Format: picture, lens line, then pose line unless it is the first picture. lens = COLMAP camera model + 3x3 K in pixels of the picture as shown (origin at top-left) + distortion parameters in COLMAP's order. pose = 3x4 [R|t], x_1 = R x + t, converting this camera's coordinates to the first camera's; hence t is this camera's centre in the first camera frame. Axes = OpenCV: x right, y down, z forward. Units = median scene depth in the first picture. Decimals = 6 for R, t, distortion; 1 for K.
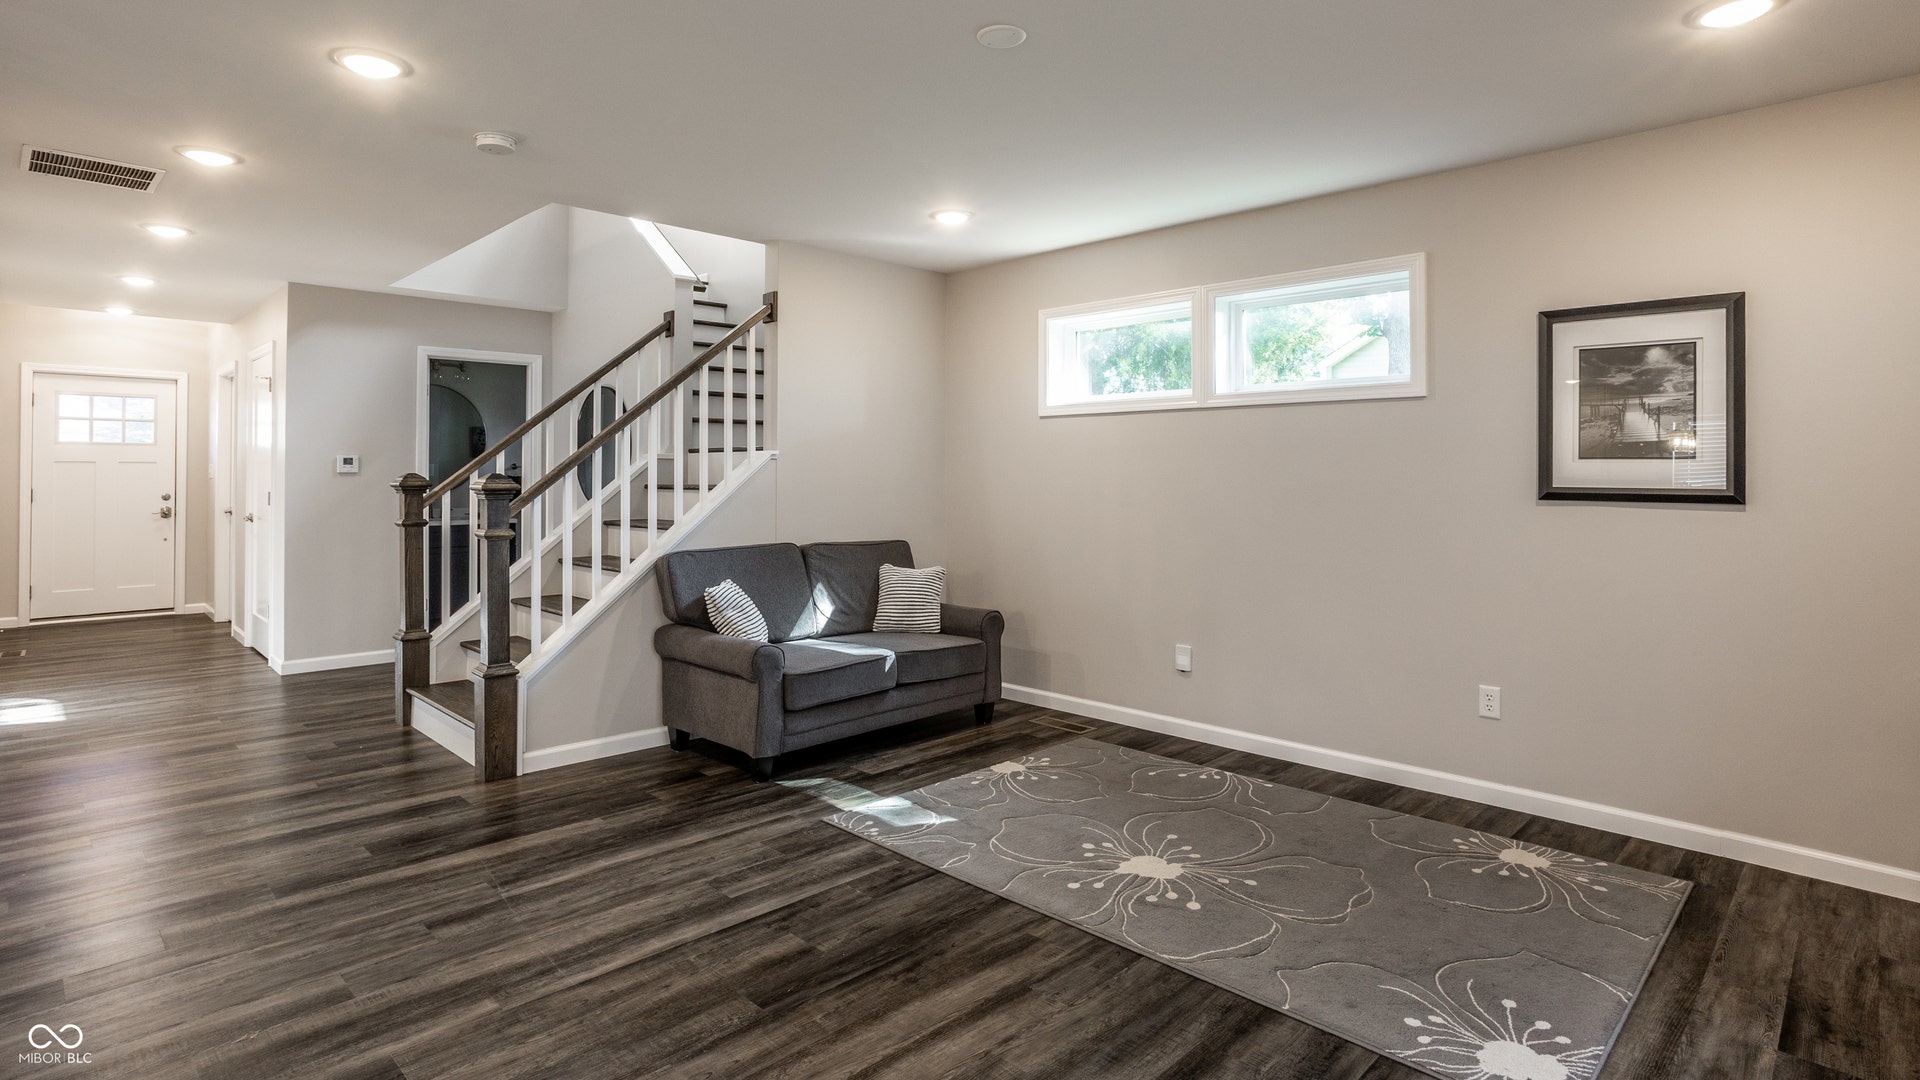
lens RADIAL K [[955.2, 0, 950.5], [0, 955.2, 466.3], [0, 0, 1]] dist [-0.041802, 0.027713]
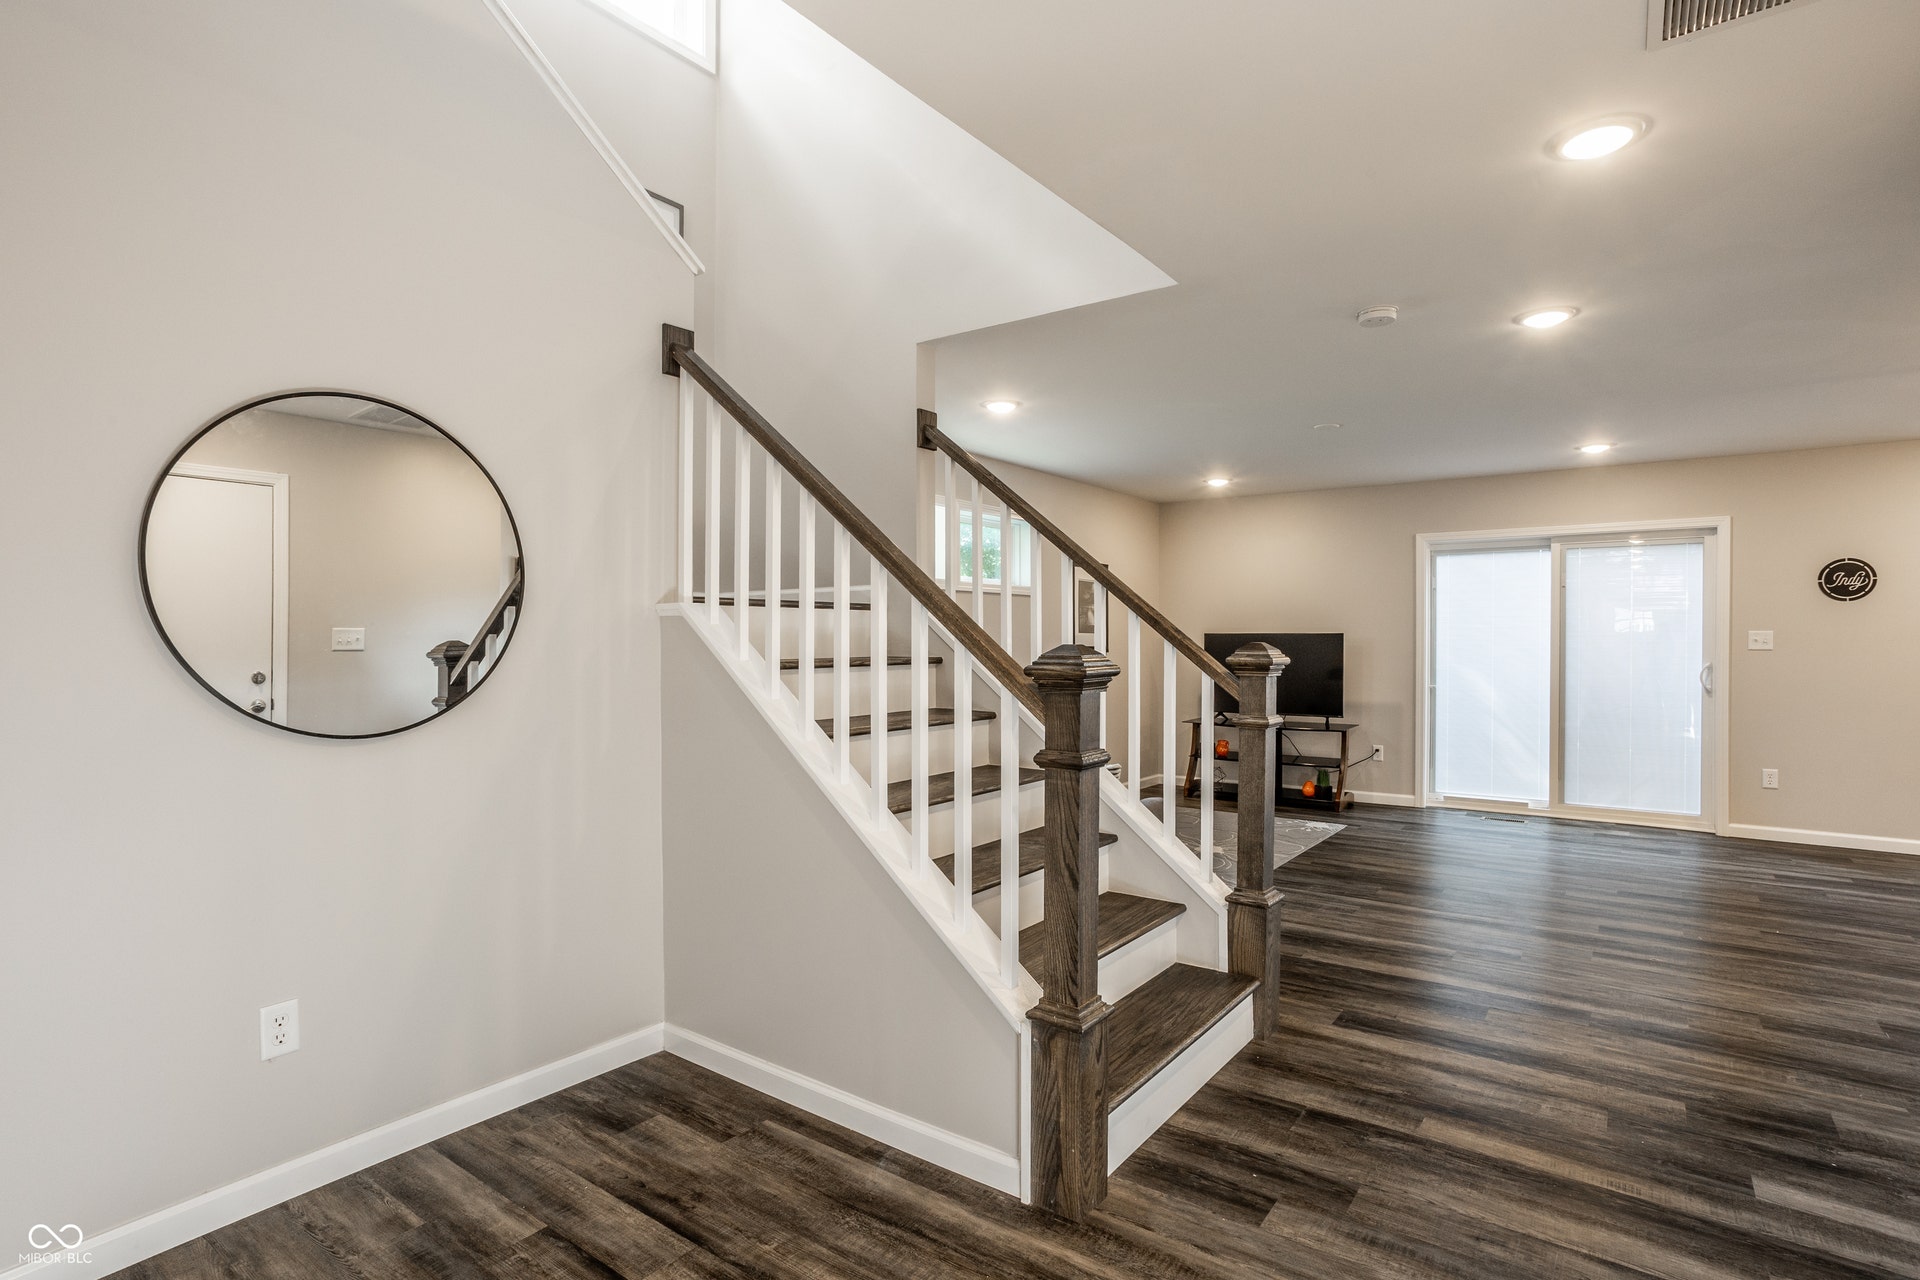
lens RADIAL K [[935.0, 0, 970.8], [0, 935.0, 655.1], [0, 0, 1]] dist [-0.059037, 0.037146]
pose [[-0.136520, -0.018486, 0.990465, -1.502209], [-0.011201, 0.999791, 0.017117, 0.010250], [-0.990574, -0.008758, -0.136698, 1.673087]]
